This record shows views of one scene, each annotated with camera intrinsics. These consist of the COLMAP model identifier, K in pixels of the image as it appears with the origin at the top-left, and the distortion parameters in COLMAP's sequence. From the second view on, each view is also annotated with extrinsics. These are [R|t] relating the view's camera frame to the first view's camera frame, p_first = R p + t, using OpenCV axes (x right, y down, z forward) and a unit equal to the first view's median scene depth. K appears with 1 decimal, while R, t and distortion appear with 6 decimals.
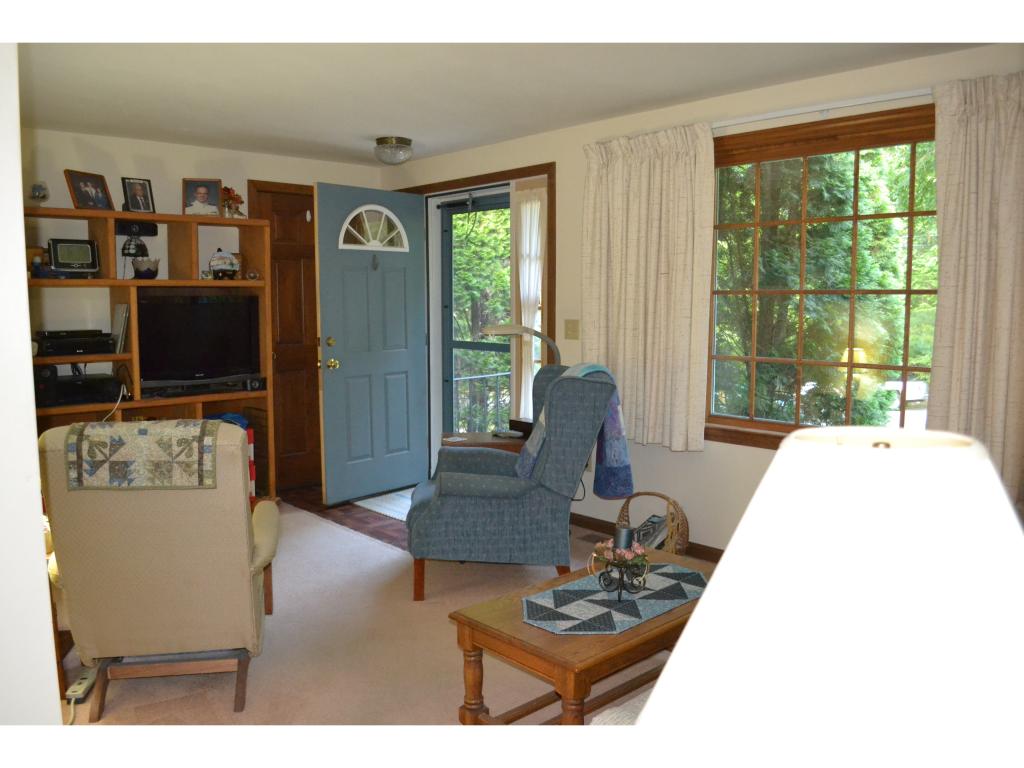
lens RADIAL K [[817.2, 0, 502.3], [0, 817.2, 392.6], [0, 0, 1]] dist [-0.079671, -0.006498]
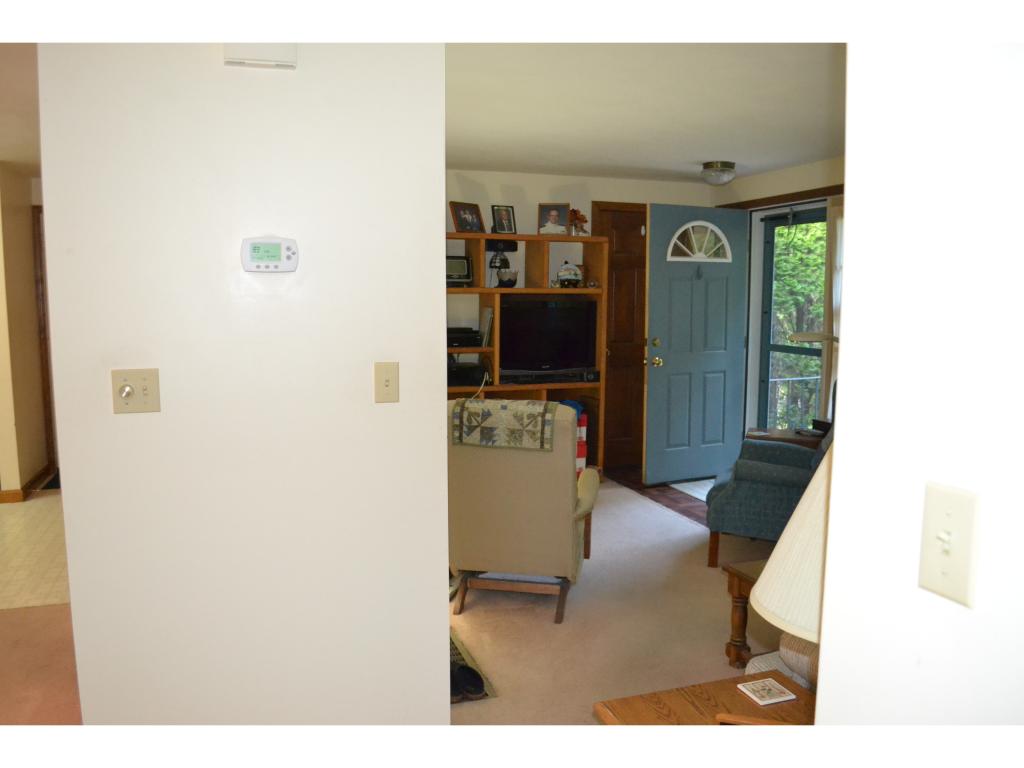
lens RADIAL K [[817.2, 0, 511.3], [0, 817.2, 384.6], [0, 0, 1]] dist [-0.079671, -0.006498]
pose [[0.919795, 0.047031, -0.389572, 0.057390], [-0.048732, 0.998797, 0.005522, 0.000510], [0.389363, 0.013906, 0.920980, -0.150625]]
